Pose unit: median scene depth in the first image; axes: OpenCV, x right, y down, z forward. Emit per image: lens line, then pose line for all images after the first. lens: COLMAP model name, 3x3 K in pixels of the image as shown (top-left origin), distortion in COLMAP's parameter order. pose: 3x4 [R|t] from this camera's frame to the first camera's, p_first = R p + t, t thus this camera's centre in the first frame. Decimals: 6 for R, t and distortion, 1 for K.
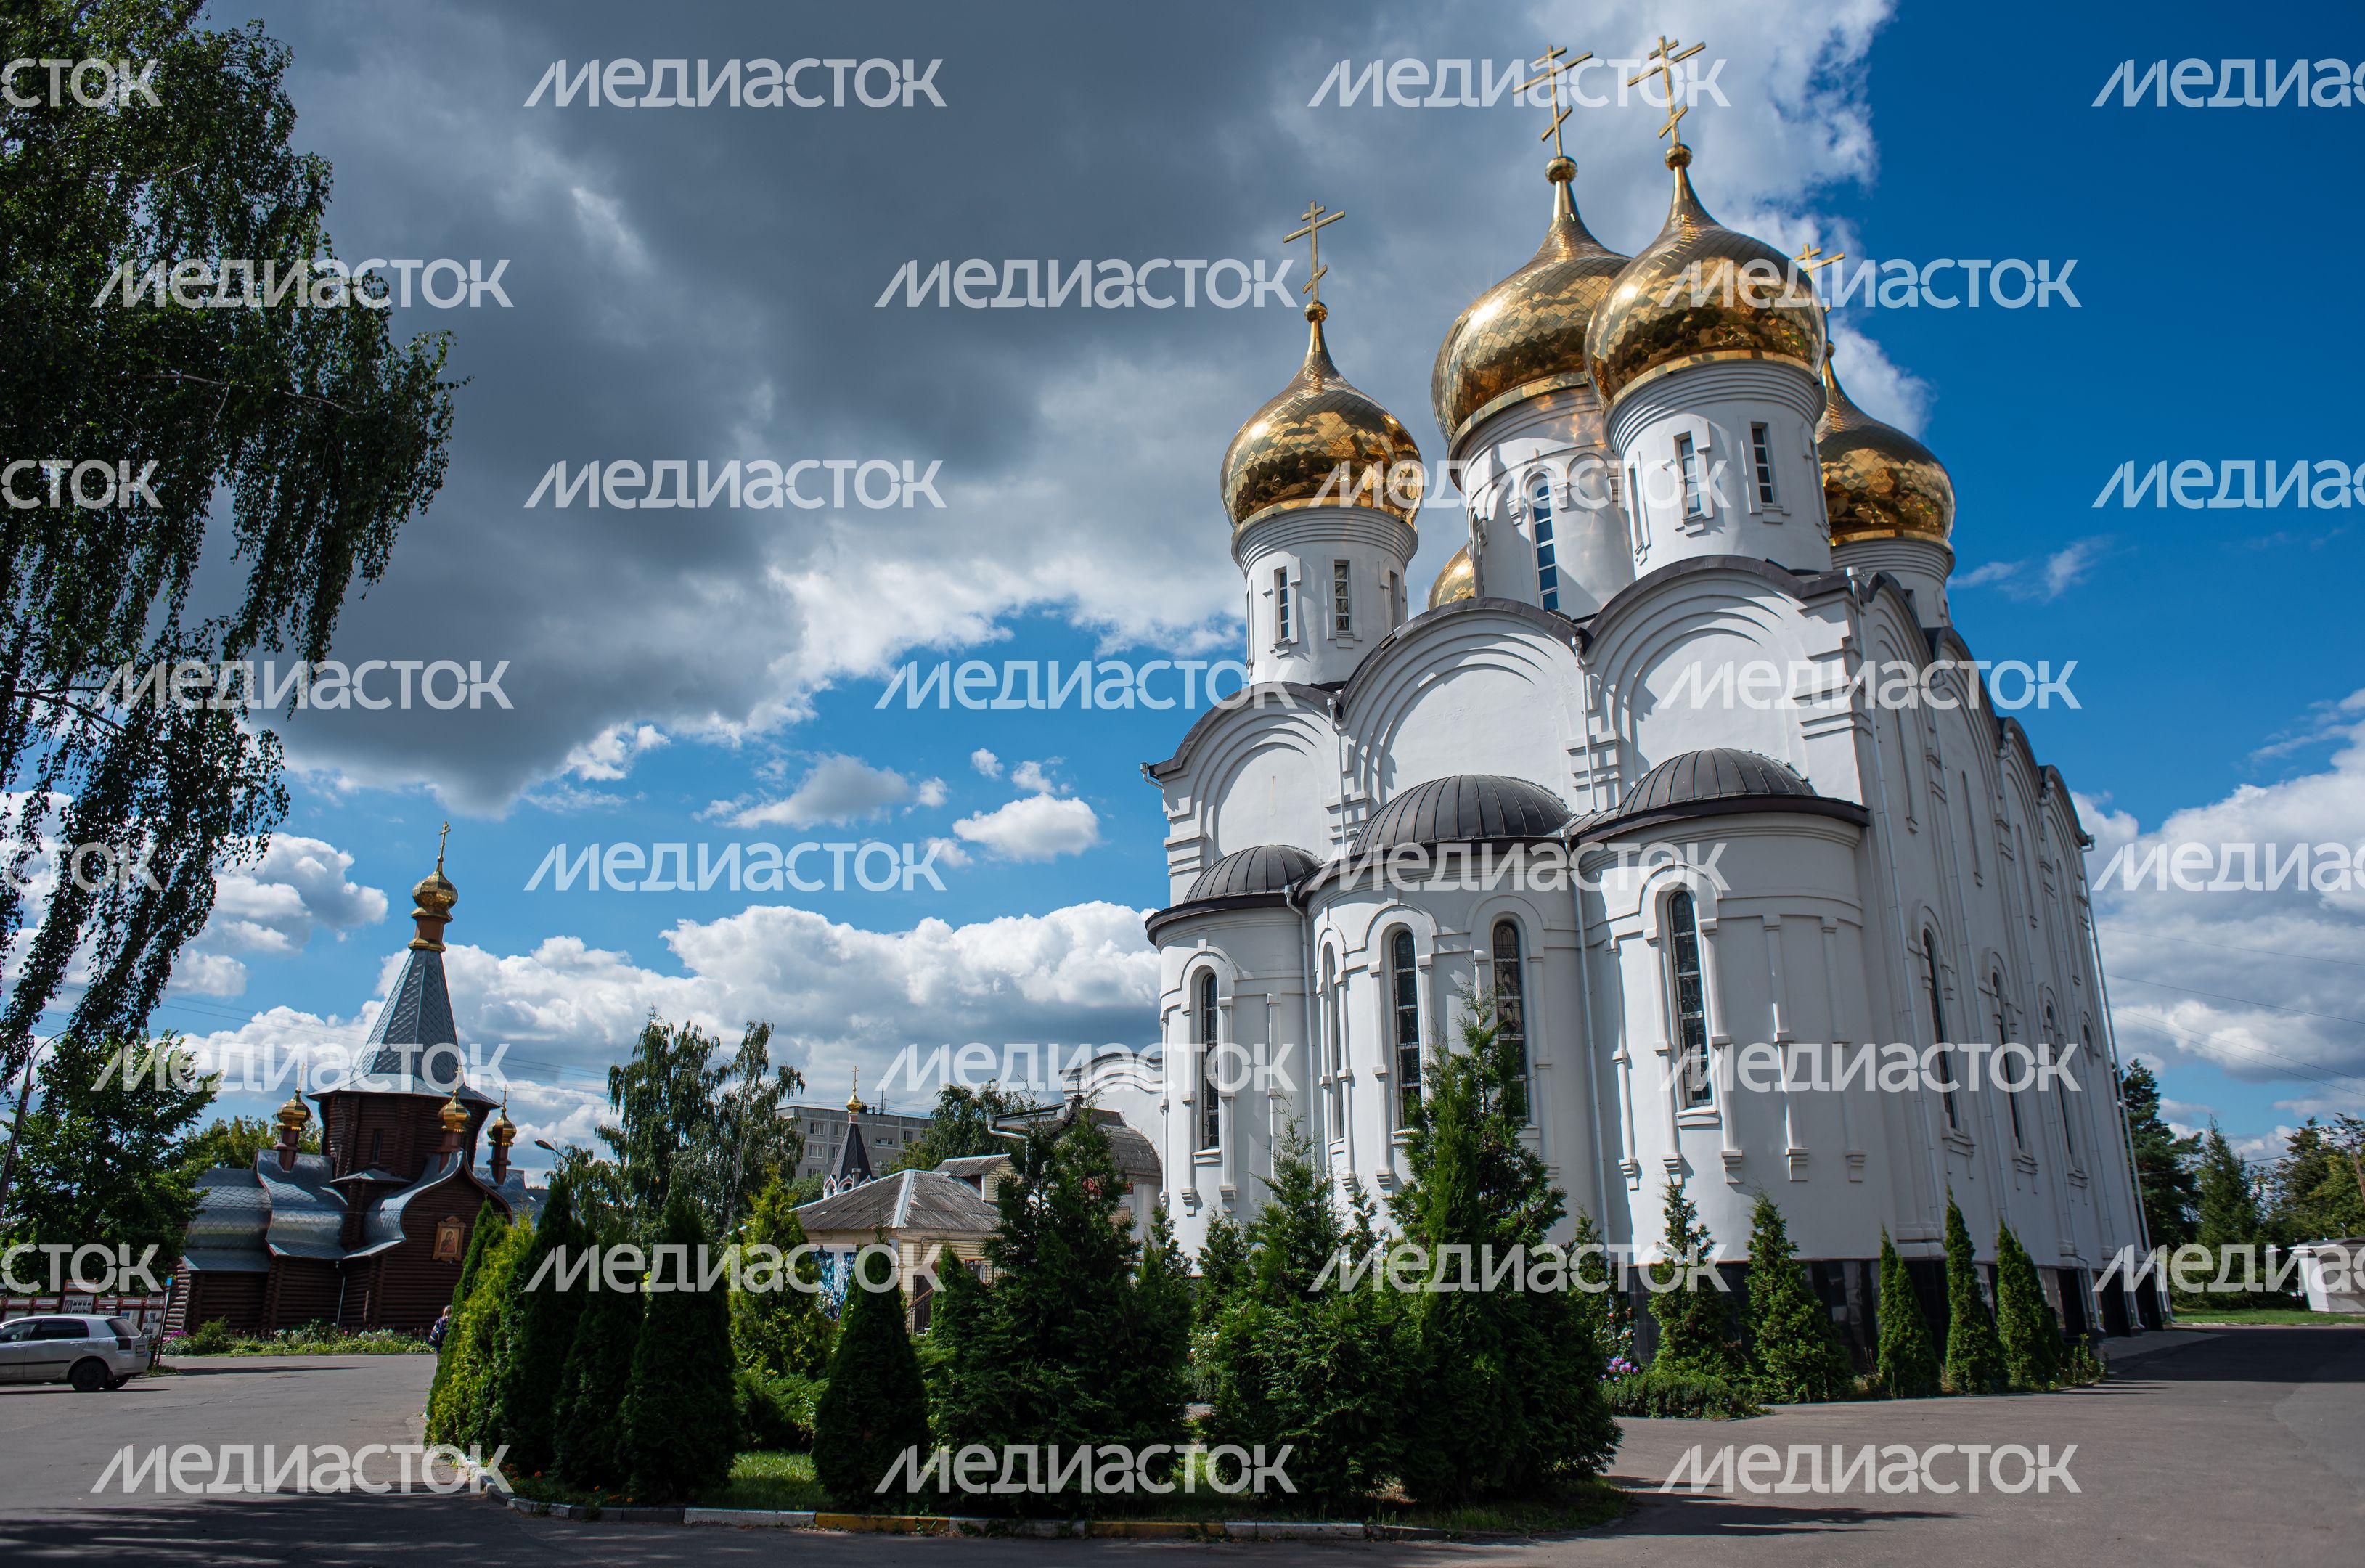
lens RADIAL K [[1643.3, 0, 1182.5], [0, 1643.3, 784.0], [0, 0, 1]] dist [-0.088615, 0.089758]
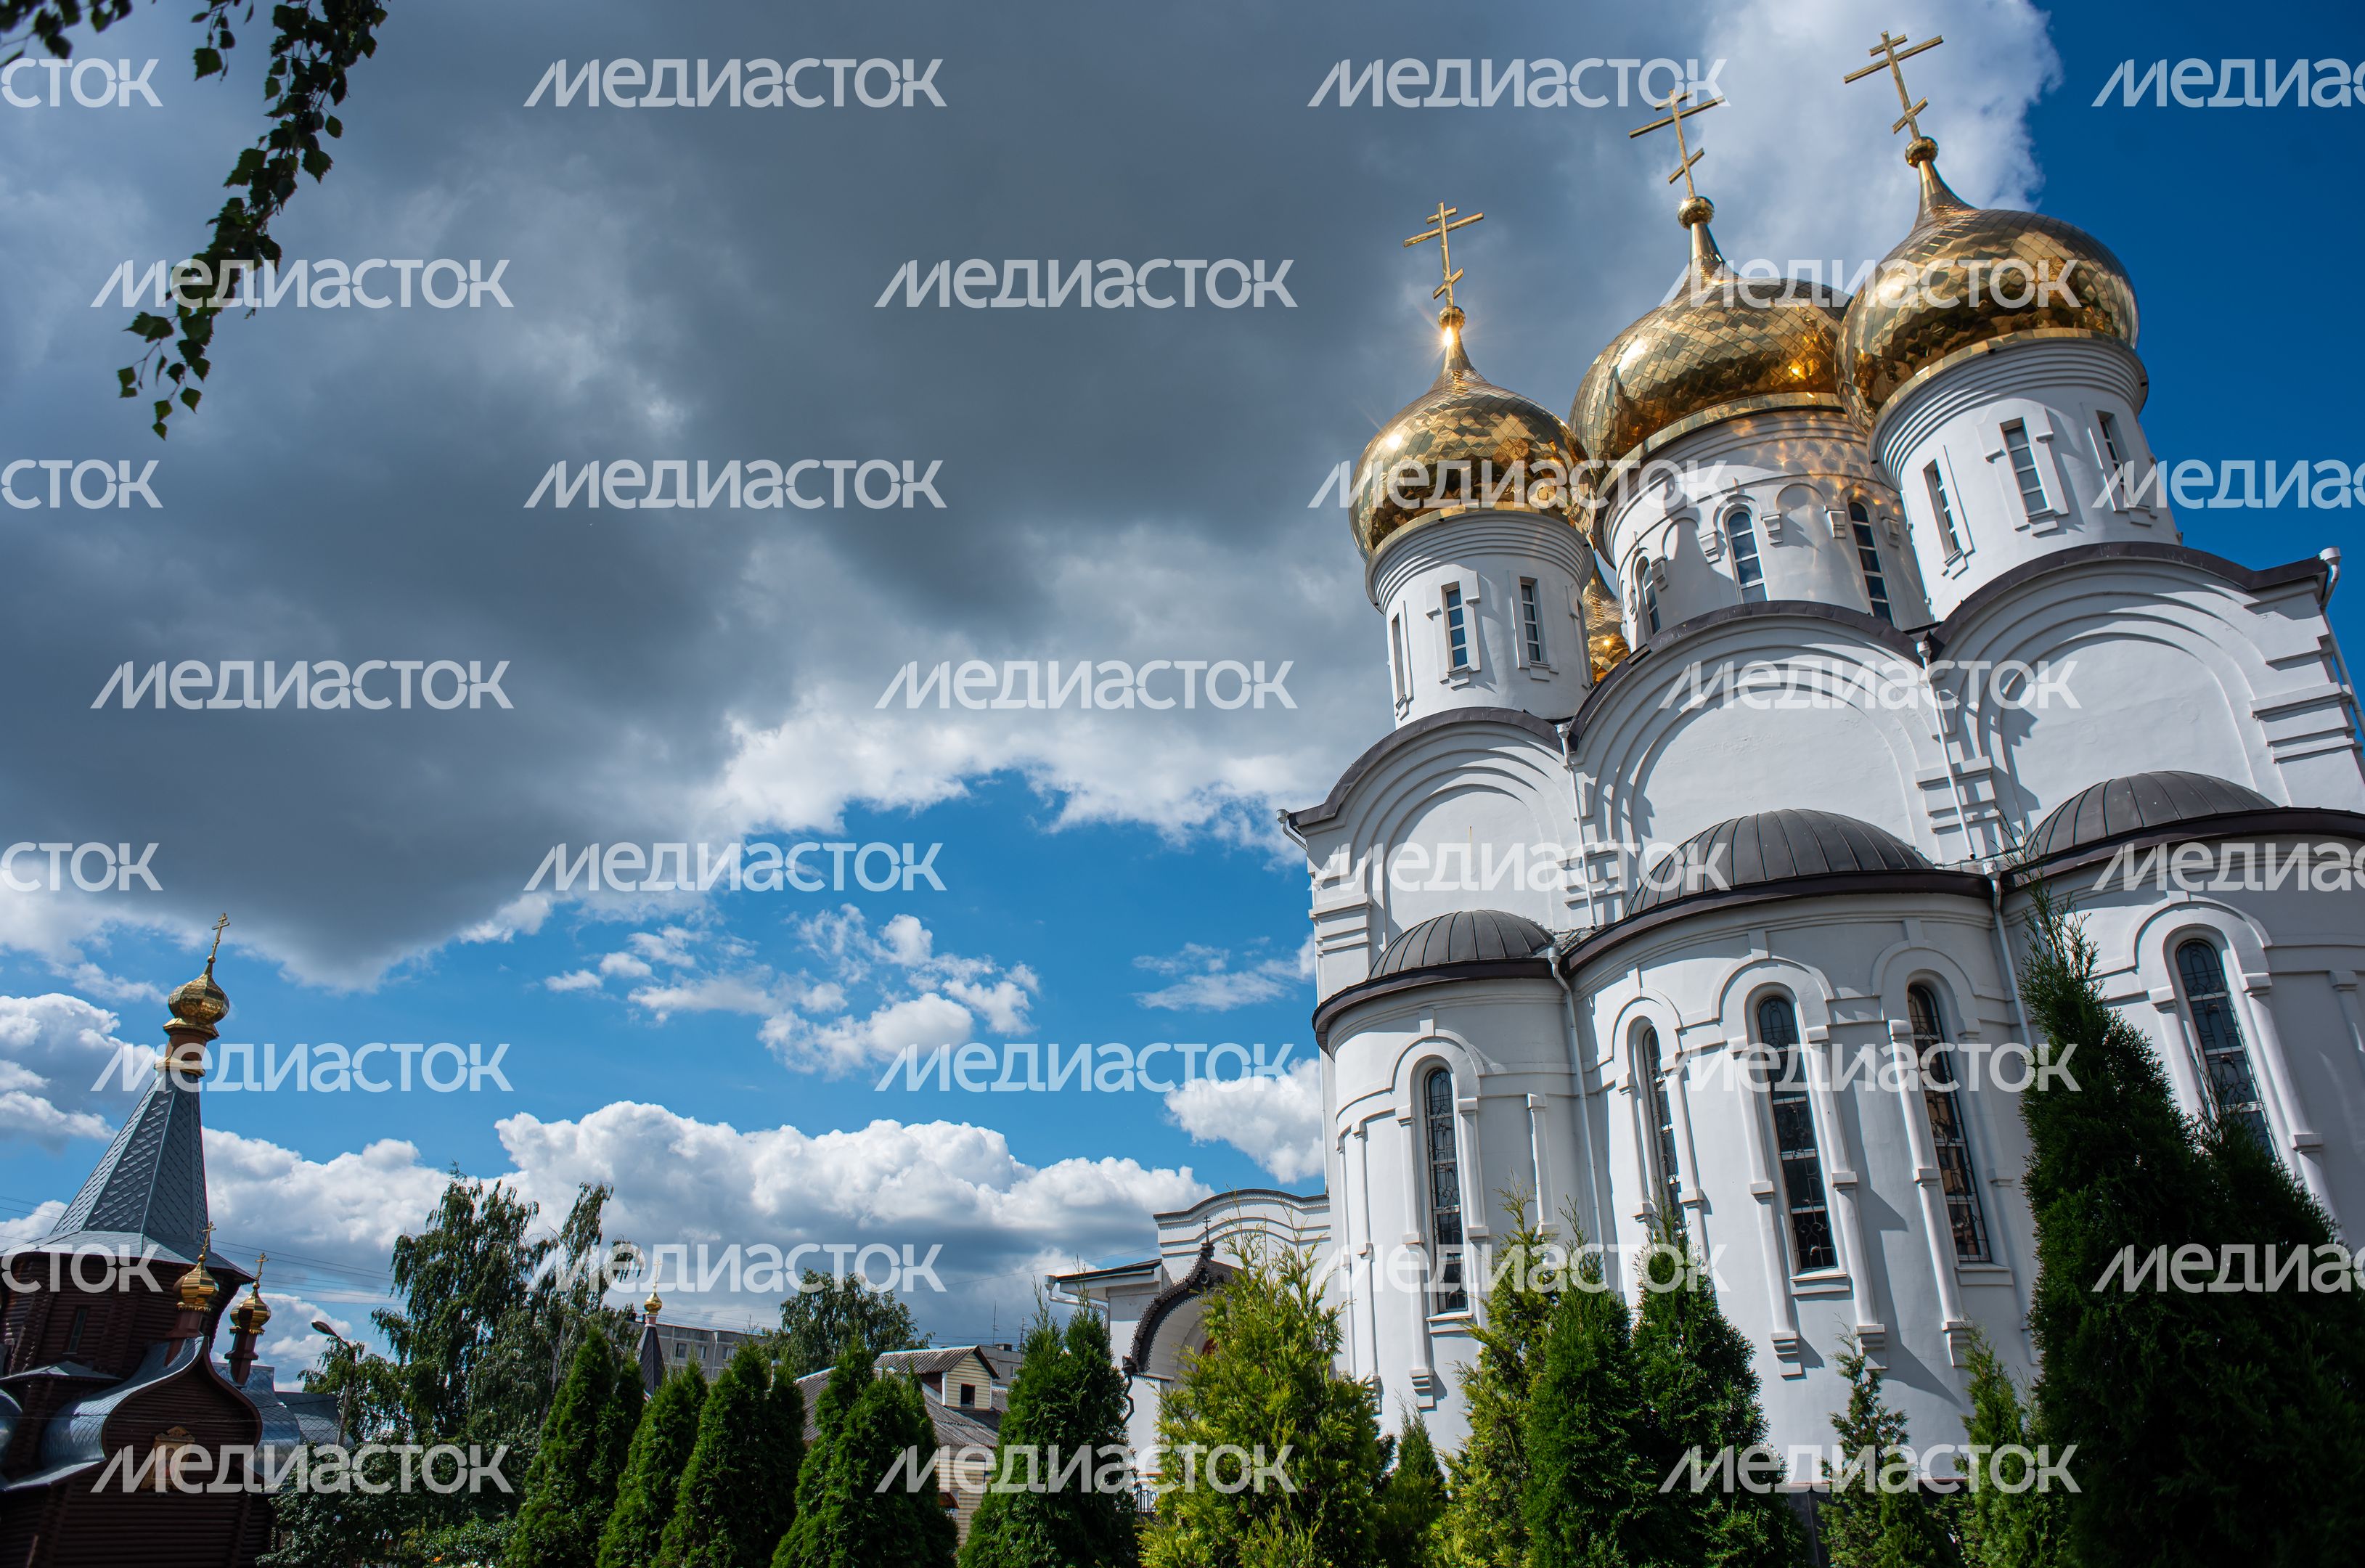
lens RADIAL K [[1620.6, 0, 1186.4], [0, 1620.6, 779.1], [0, 0, 1]] dist [-0.085948, 0.079989]
pose [[0.987151, 0.066910, 0.145108, -0.196870], [-0.045797, 0.988482, -0.144245, 0.093064], [-0.153088, 0.135746, 0.978845, 0.284543]]
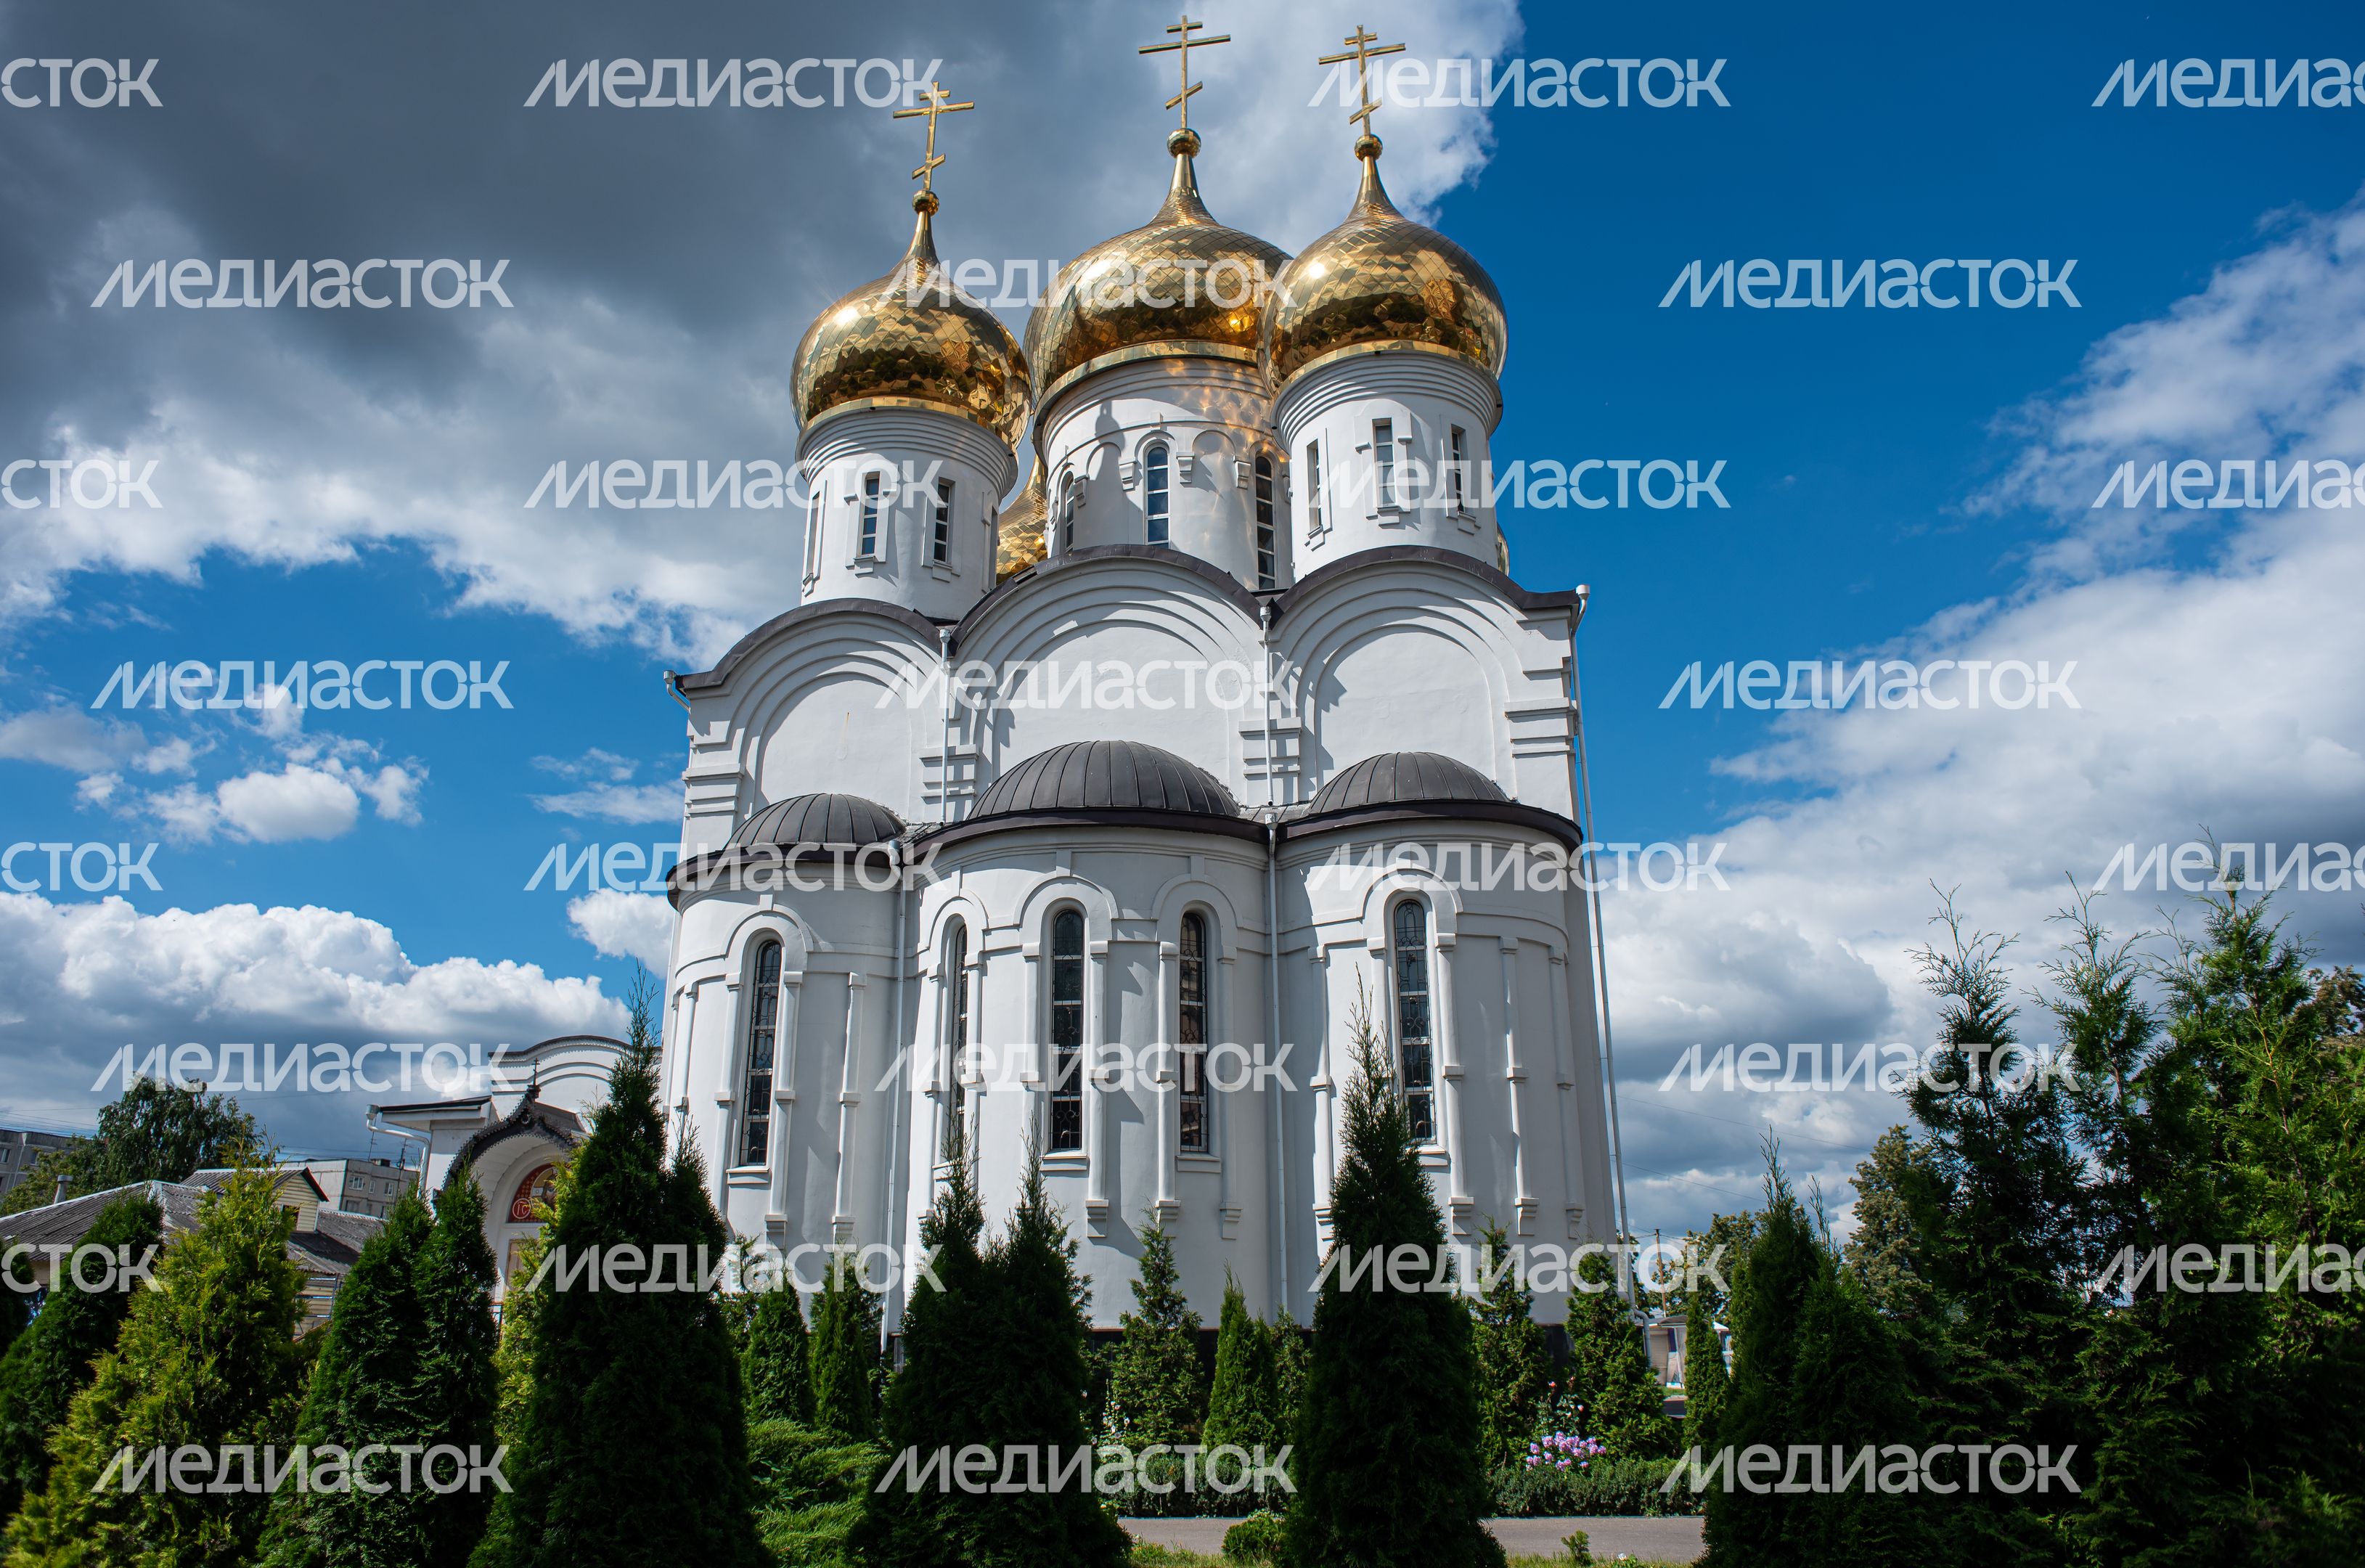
lens RADIAL K [[1659.3, 0, 1193.4], [0, 1659.3, 773.6], [0, 0, 1]] dist [-0.090176, 0.088973]
pose [[0.877657, 0.163762, 0.450444, -0.164356], [-0.143845, 0.986492, -0.078374, 0.067235], [-0.457194, 0.003991, 0.889358, 0.205649]]
